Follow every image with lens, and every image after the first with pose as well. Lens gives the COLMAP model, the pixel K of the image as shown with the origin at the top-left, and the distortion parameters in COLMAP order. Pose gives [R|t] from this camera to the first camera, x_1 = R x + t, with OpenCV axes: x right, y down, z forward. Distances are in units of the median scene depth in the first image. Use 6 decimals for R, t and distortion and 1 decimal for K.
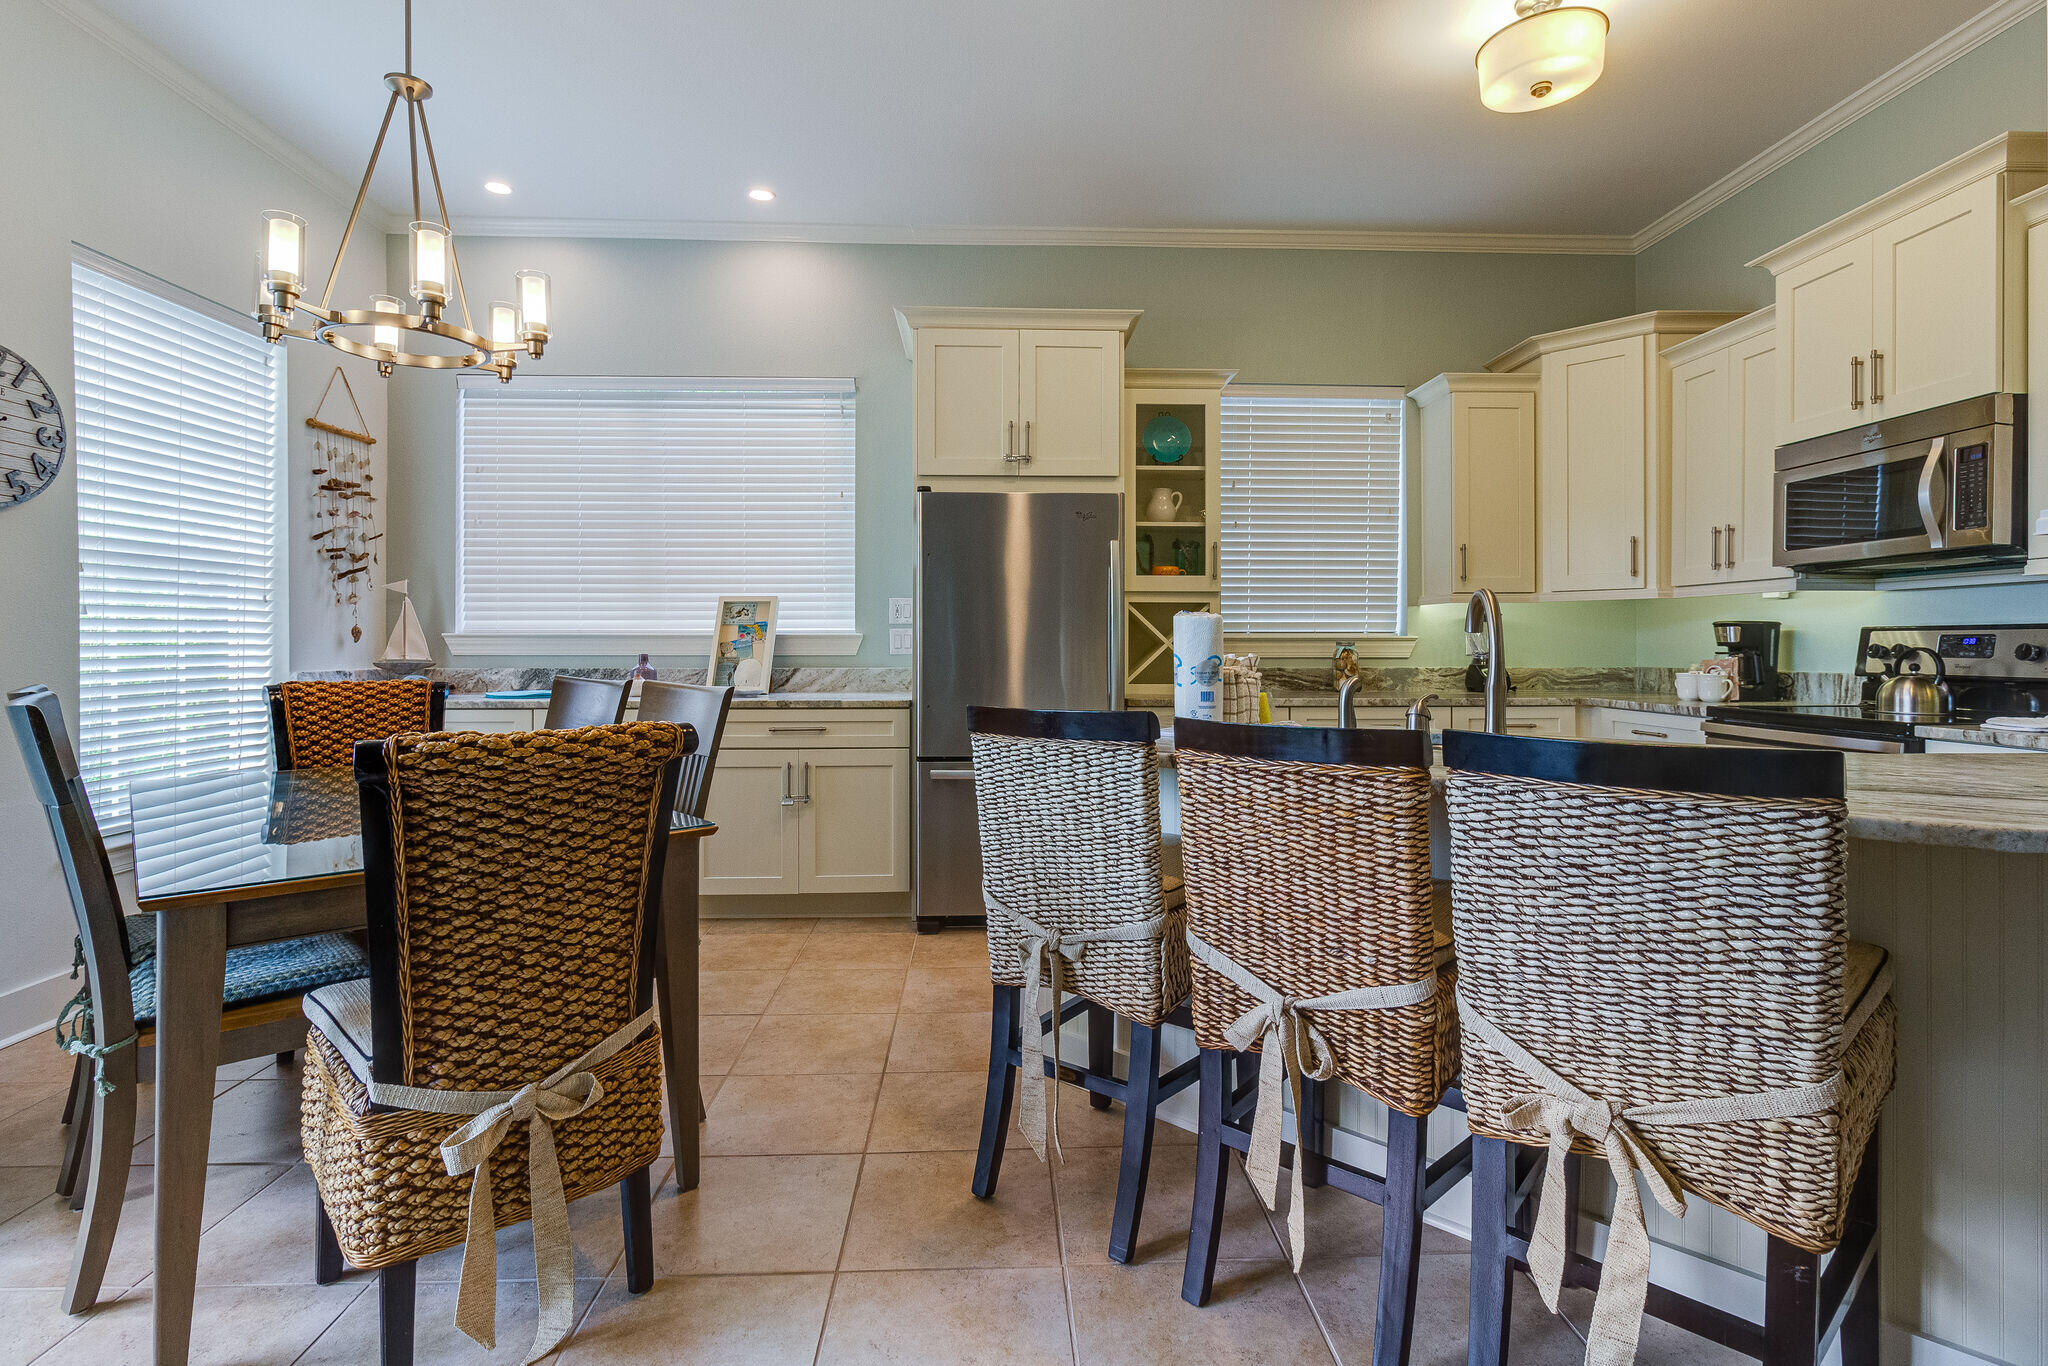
lens RADIAL K [[975.5, 0, 1024.0], [0, 975.5, 639.1], [0, 0, 1]] dist [0.001221, 0.000561]
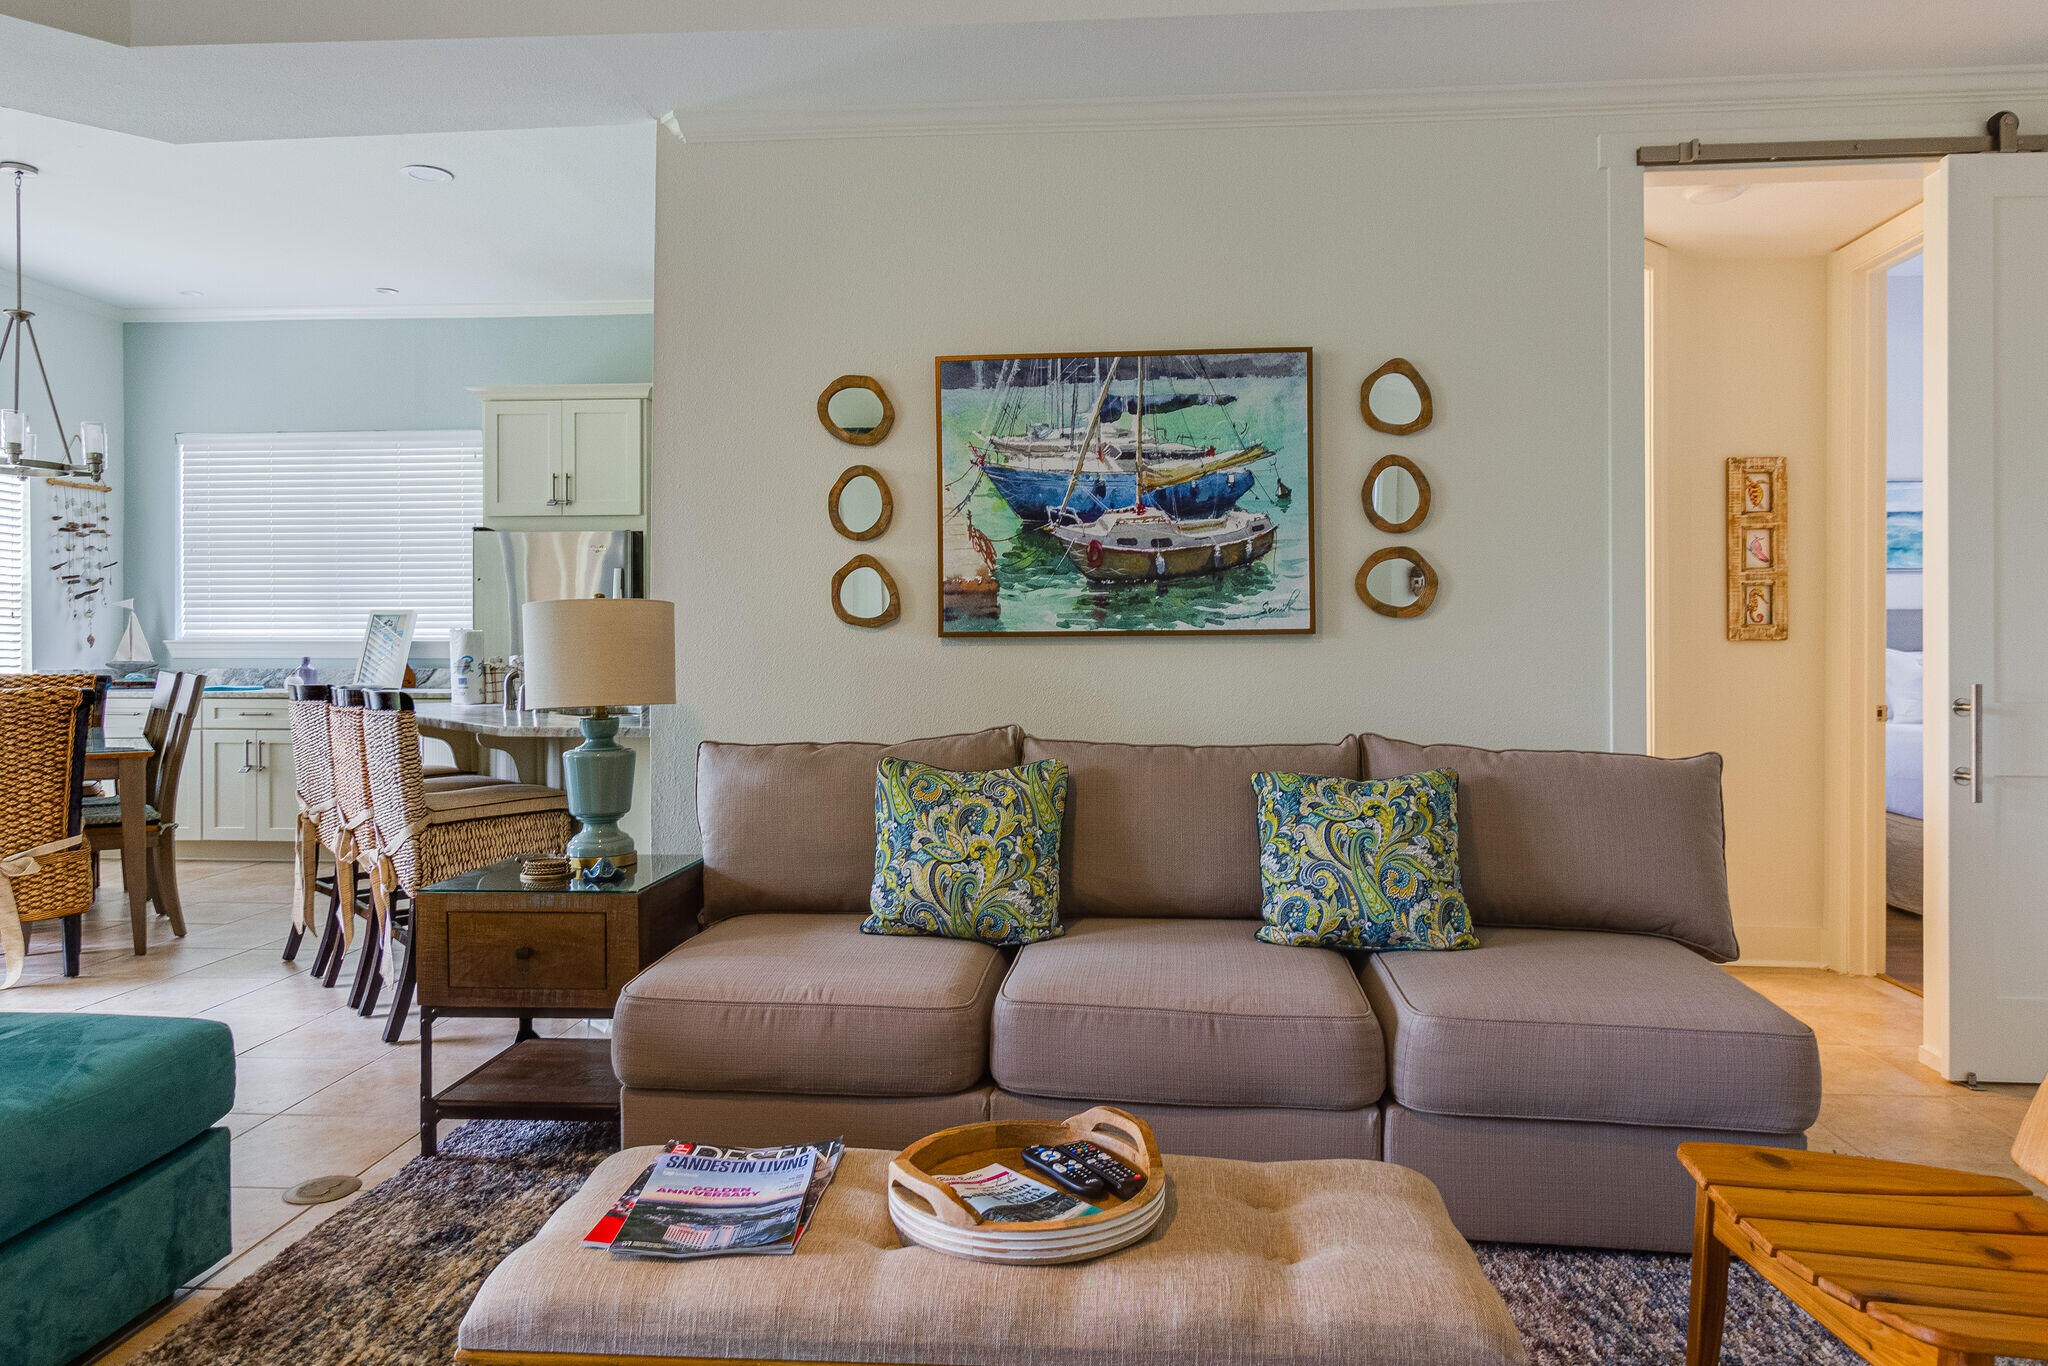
lens RADIAL K [[1269.3, 0, 1032.9], [0, 1269.3, 657.6], [0, 0, 1]] dist [0.000121, 0.003929]
pose [[0.994306, 0.001767, -0.106548, 1.078711], [-0.000604, 0.999940, 0.010942, -0.003067], [0.106561, -0.010815, 0.994247, -0.796021]]
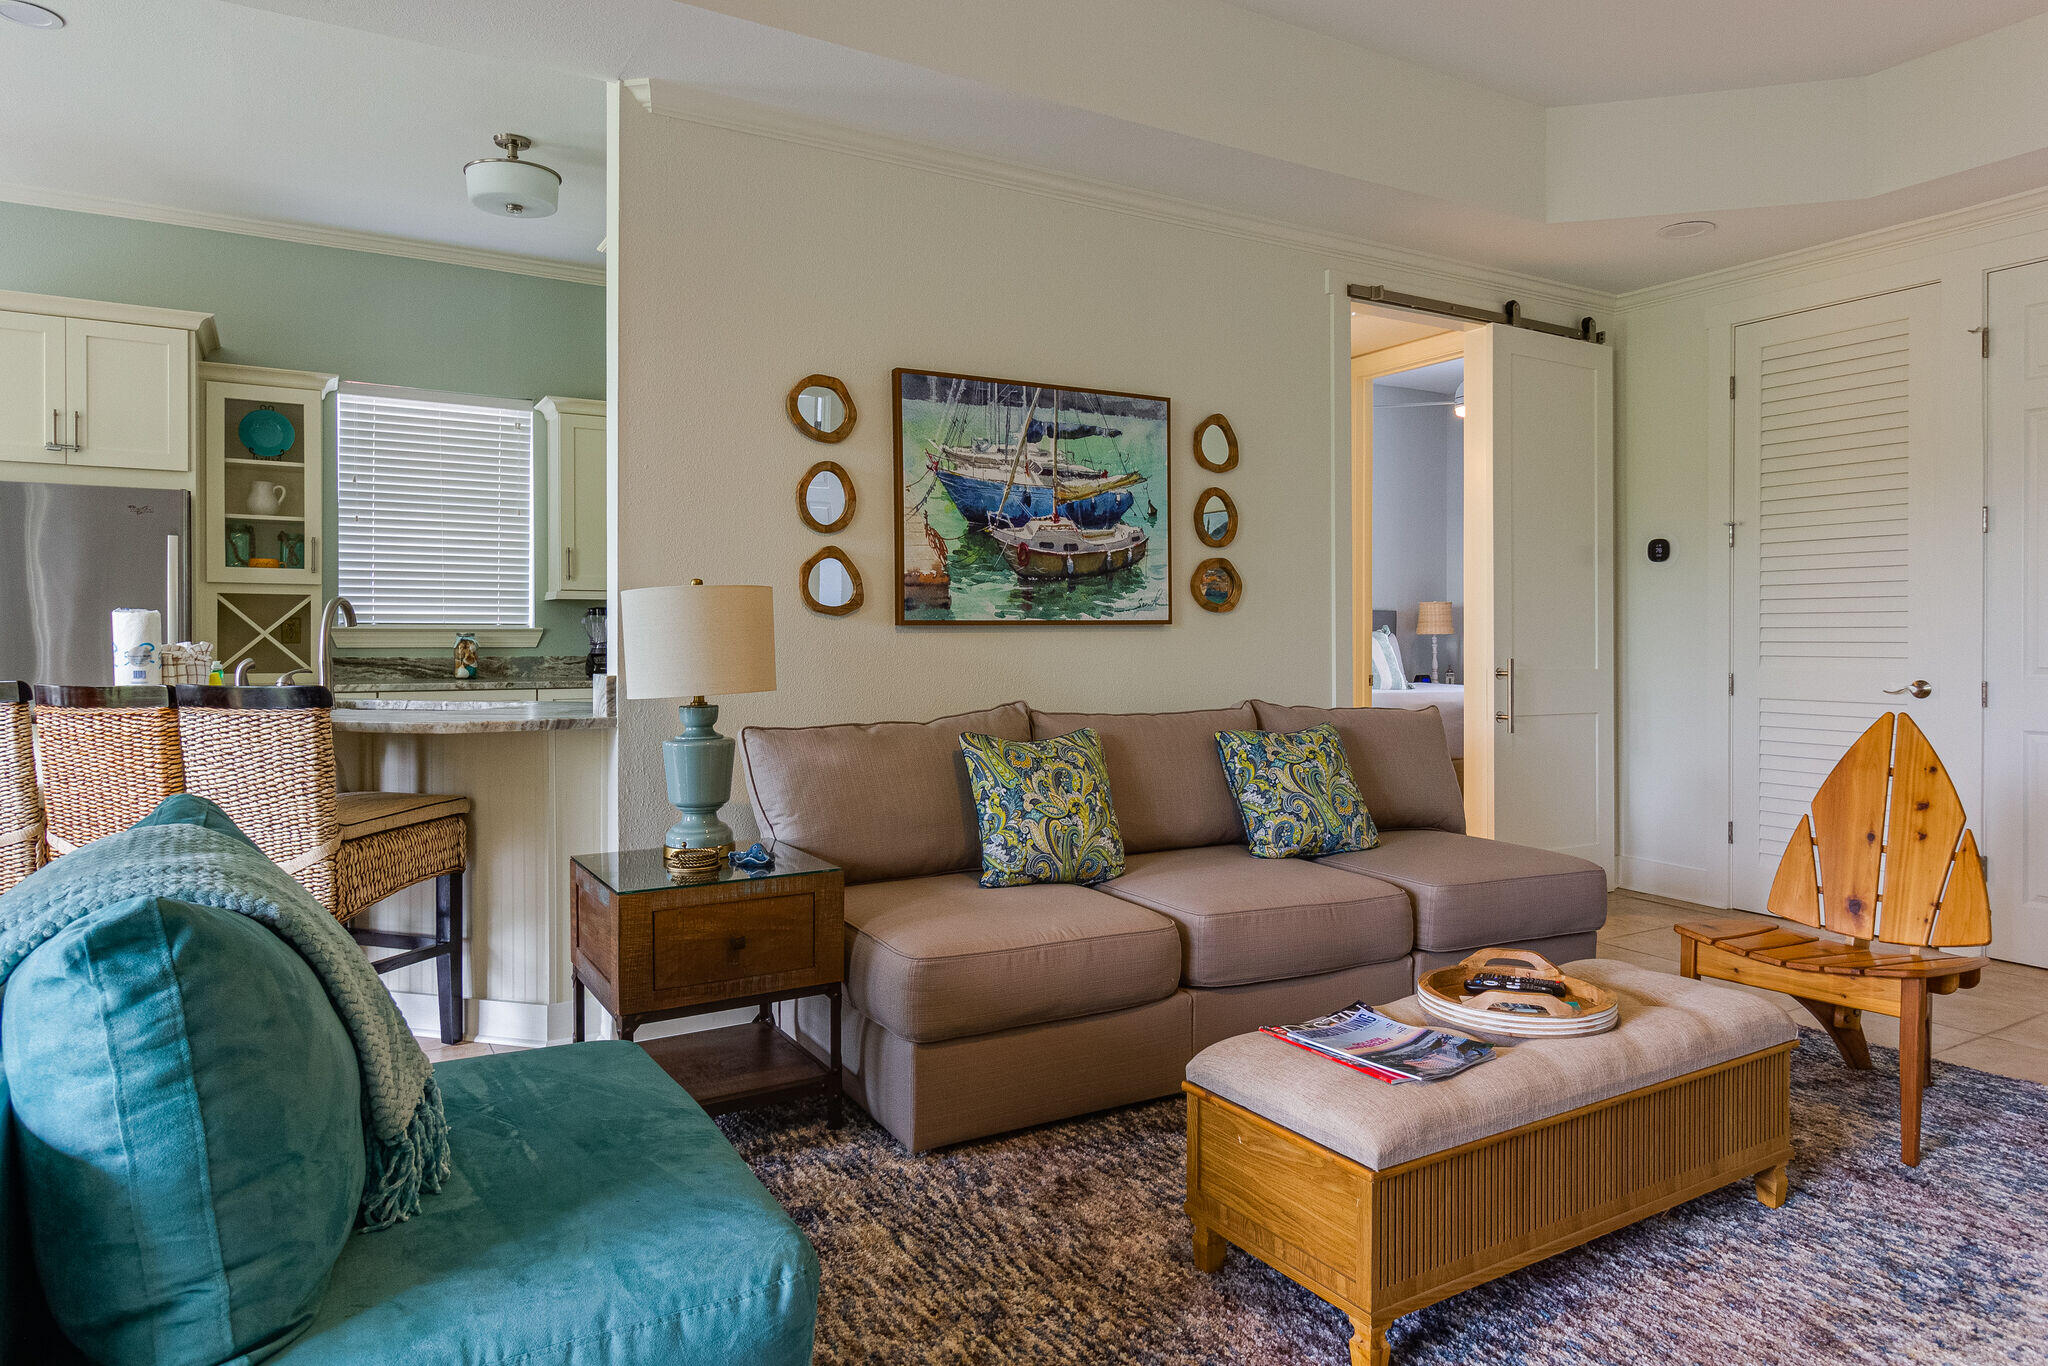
lens RADIAL K [[1240.1, 0, 1019.2], [0, 1240.1, 644.7], [0, 0, 1]] dist [0.003337, -0.003123]
pose [[0.880335, -0.001323, 0.474351, 0.344870], [-0.004498, 0.999928, 0.011136, -0.003449], [-0.474331, -0.011937, 0.880266, -0.799723]]
